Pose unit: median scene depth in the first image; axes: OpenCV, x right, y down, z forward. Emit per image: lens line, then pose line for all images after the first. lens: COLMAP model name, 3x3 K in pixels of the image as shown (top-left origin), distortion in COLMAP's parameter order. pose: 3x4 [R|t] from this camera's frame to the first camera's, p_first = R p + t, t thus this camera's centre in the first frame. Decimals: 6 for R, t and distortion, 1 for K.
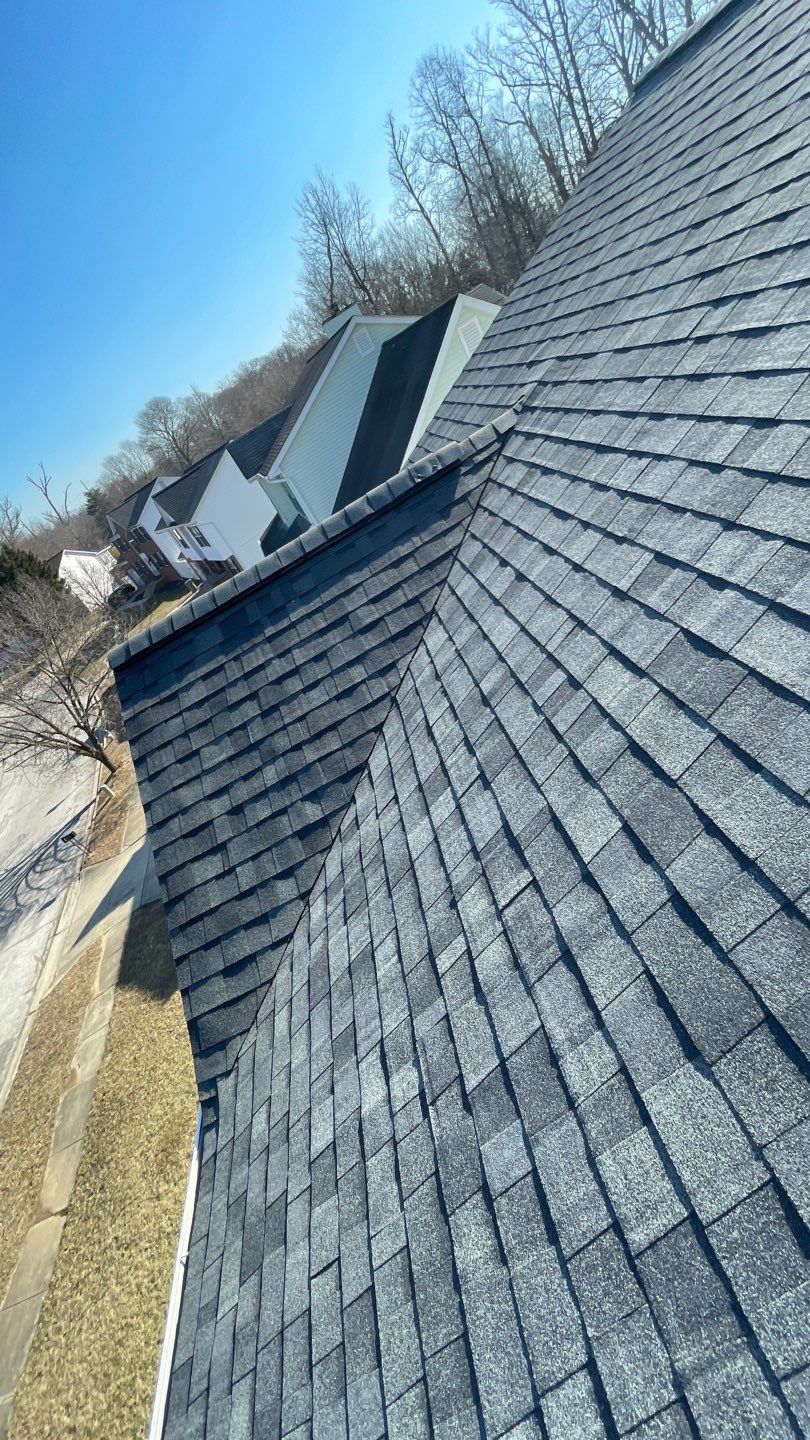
lens RADIAL K [[586.2, 0, 403.7], [0, 586.2, 712.3], [0, 0, 1]] dist [-0.005733, 0.000711]
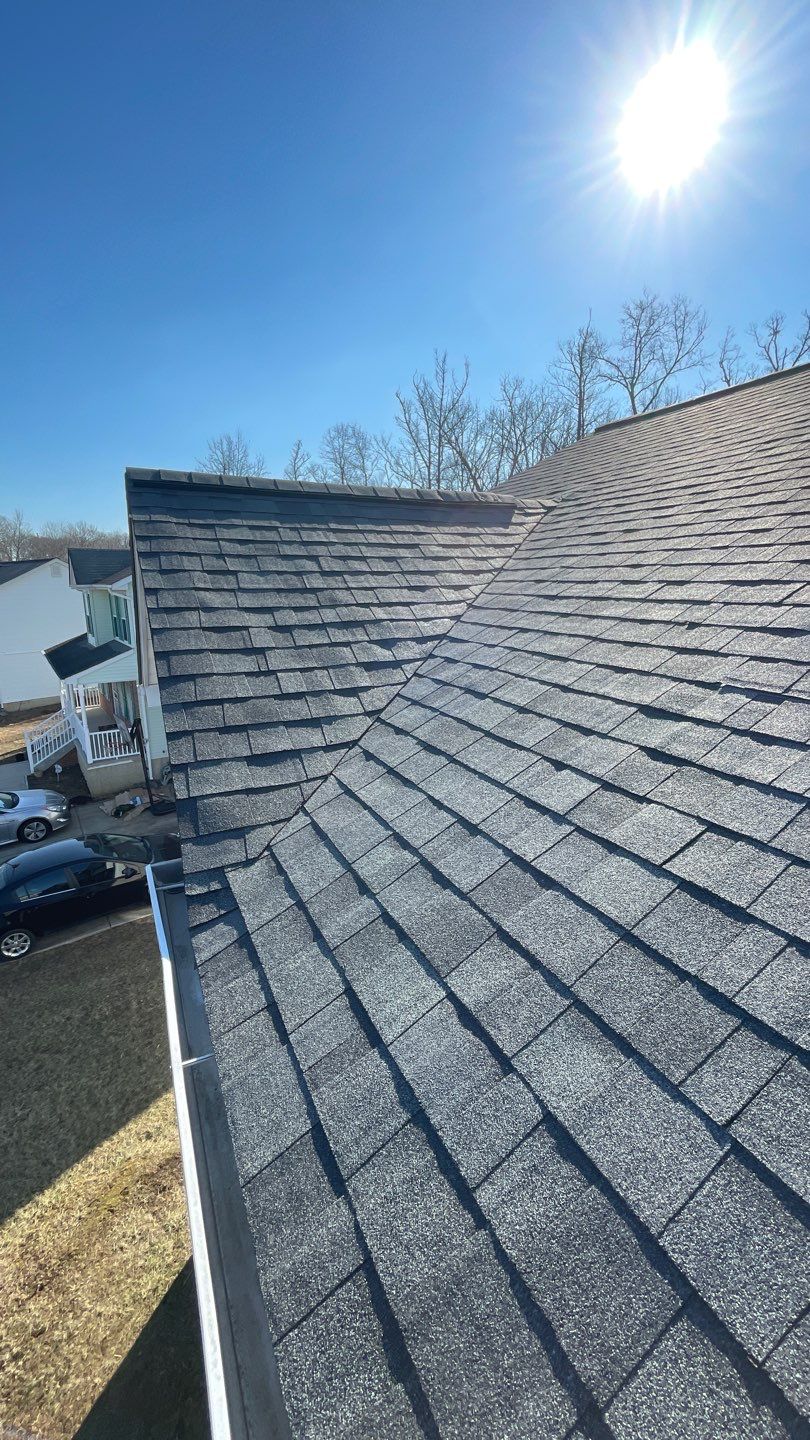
lens RADIAL K [[586.2, 0, 415.7], [0, 586.2, 707.0], [0, 0, 1]] dist [-0.005733, 0.000711]
pose [[0.845587, 0.406219, 0.346366, -0.333212], [-0.218912, 0.855617, -0.469038, 0.554792], [-0.486888, 0.320789, 0.812425, 0.237602]]
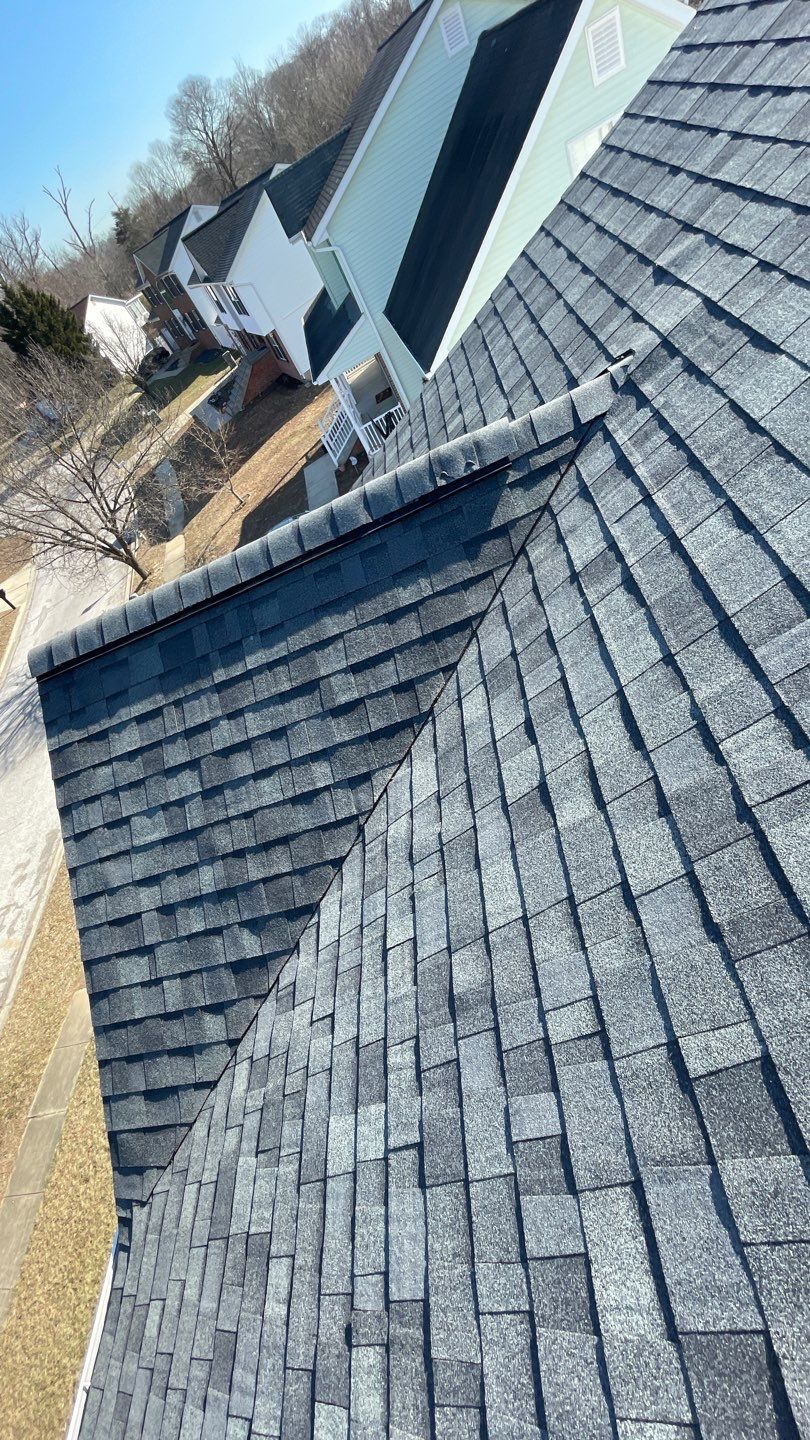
lens RADIAL K [[586.2, 0, 404.1], [0, 586.2, 719.2], [0, 0, 1]] dist [-0.005733, 0.000711]
pose [[0.990953, 0.127083, -0.043145, 0.046025], [-0.106201, 0.939091, 0.326847, -0.359936], [0.082053, -0.319308, 0.944092, 0.294100]]
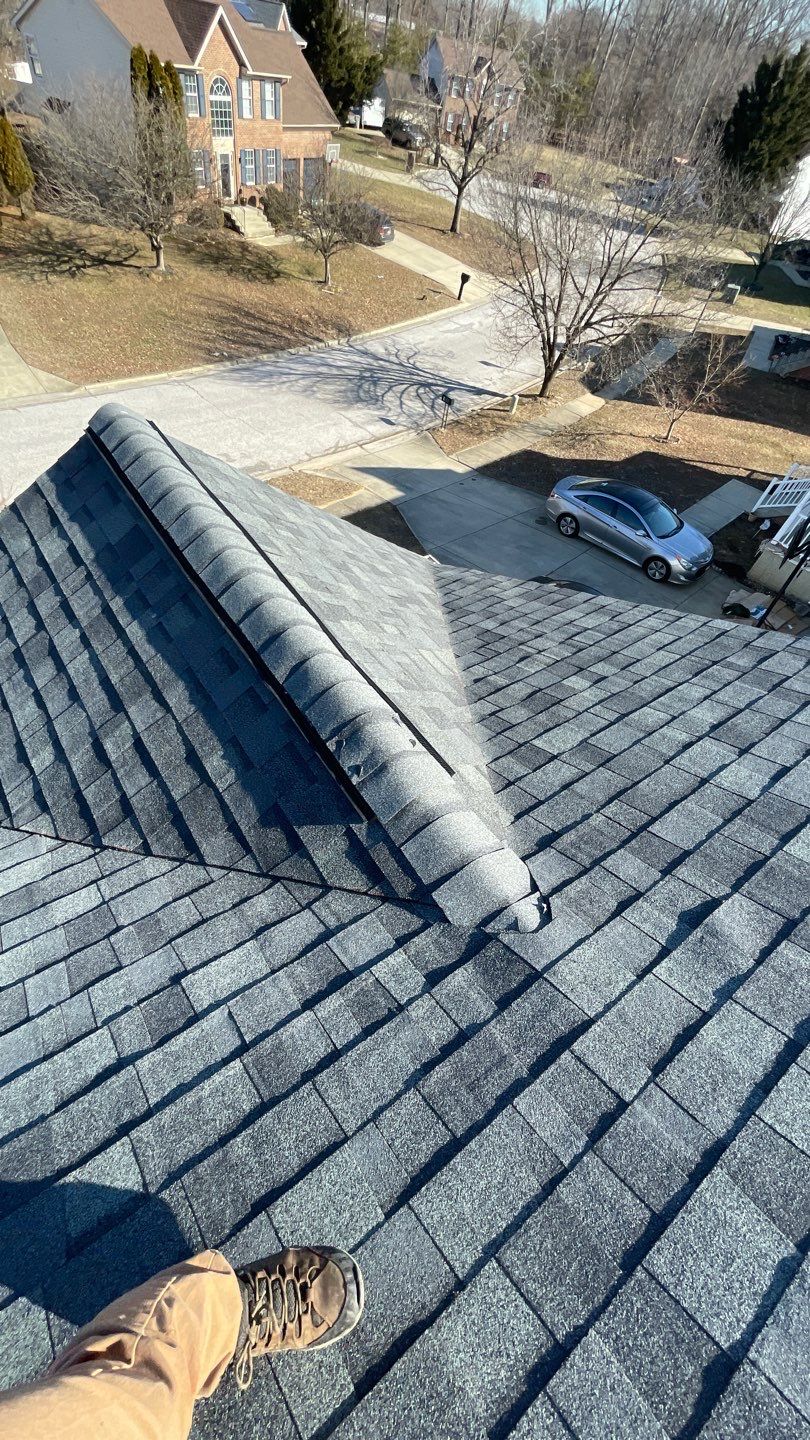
lens RADIAL K [[586.2, 0, 403.9], [0, 586.2, 716.1], [0, 0, 1]] dist [-0.005733, 0.000711]
pose [[0.308831, 0.945461, -0.103569, 0.074914], [-0.766089, 0.311807, 0.562035, -0.754519], [0.563676, -0.094231, 0.820603, 0.615446]]
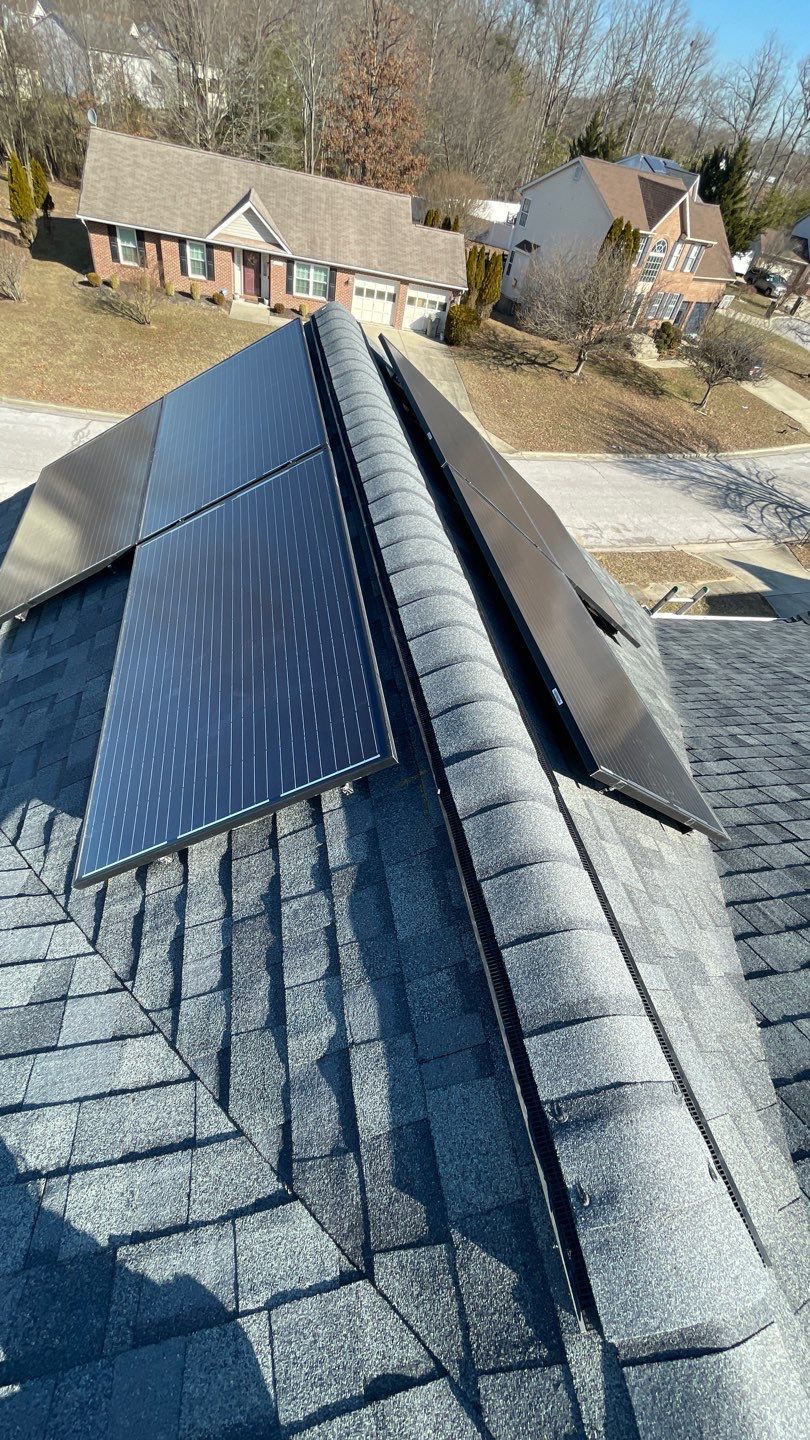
lens RADIAL K [[586.2, 0, 401.9], [0, 586.2, 719.3], [0, 0, 1]] dist [-0.005733, 0.000711]
pose [[-0.053032, 0.970450, -0.235405, 0.696701], [-0.682366, 0.136897, 0.718078, -0.006084], [0.729085, 0.198713, 0.654941, -1.655190]]
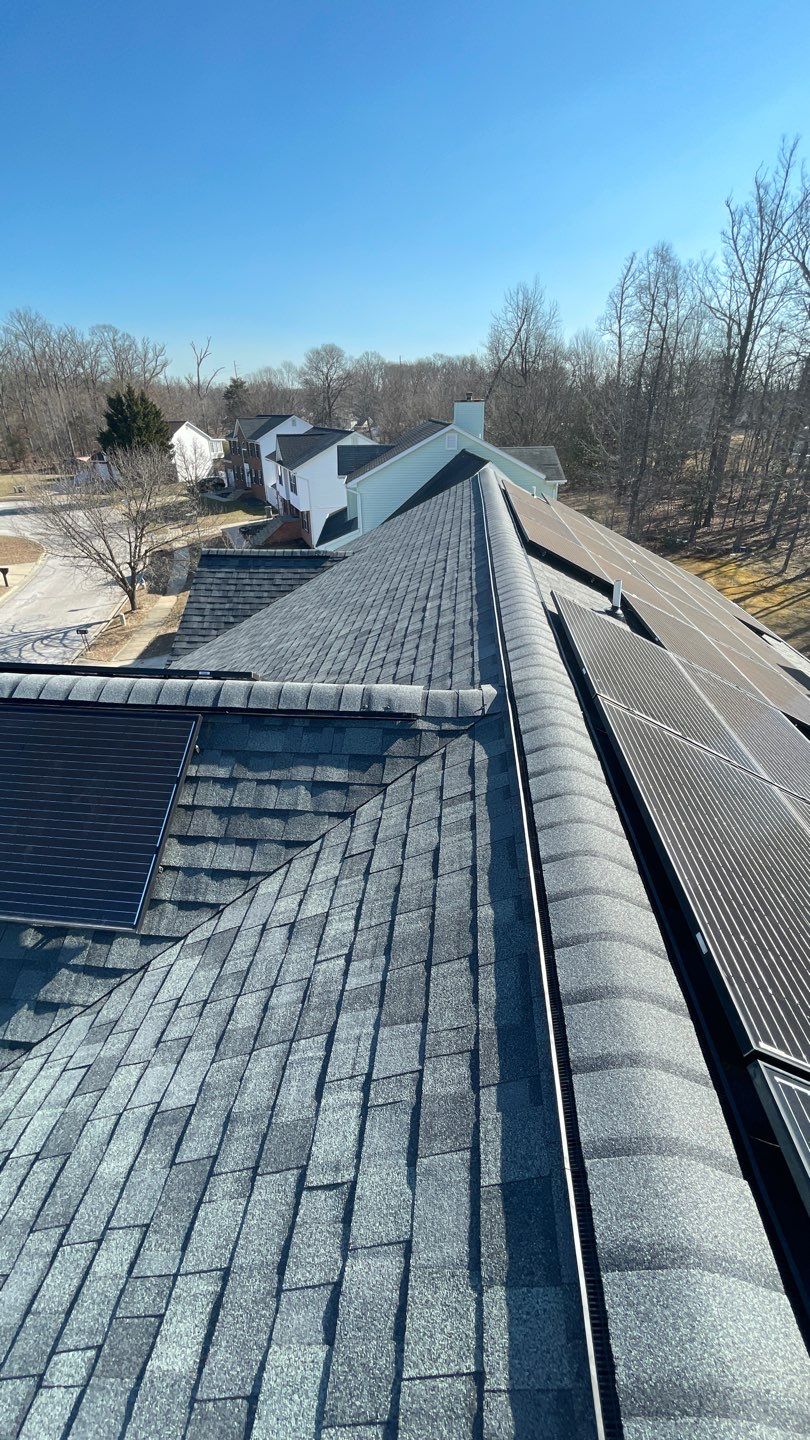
lens RADIAL K [[586.2, 0, 413.9], [0, 586.2, 718.4], [0, 0, 1]] dist [-0.005733, 0.000711]
pose [[0.855268, 0.517512, 0.026424, 0.862235], [-0.516914, 0.855629, -0.026435, 0.177105], [-0.036290, 0.008950, 0.999301, -2.214151]]
